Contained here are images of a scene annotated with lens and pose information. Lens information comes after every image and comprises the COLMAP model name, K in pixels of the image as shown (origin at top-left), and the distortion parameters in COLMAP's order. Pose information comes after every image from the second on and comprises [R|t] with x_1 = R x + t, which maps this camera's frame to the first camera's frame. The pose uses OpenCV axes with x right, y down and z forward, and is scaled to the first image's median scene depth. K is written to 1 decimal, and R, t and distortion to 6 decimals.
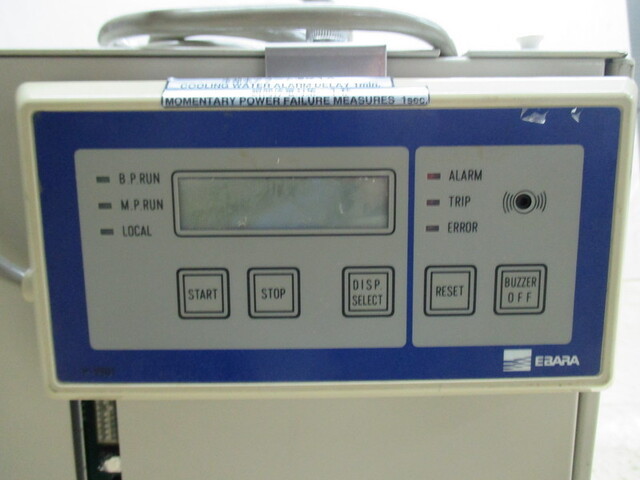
lens RADIAL K [[543.0, 0, 320.0], [0, 543.0, 240.0], [0, 0, 1]] dist [-0.048083, 0.000822]
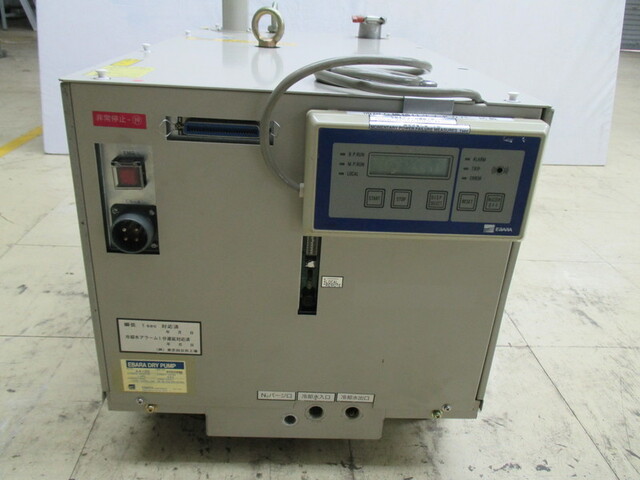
lens RADIAL K [[543.0, 0, 320.0], [0, 543.0, 240.0], [0, 0, 1]] dist [-0.048083, 0.000822]
pose [[0.997747, 0.042181, 0.052166, -0.609832], [-0.054807, 0.960952, 0.271232, -0.403664], [-0.038688, -0.273480, 0.961099, -1.563471]]
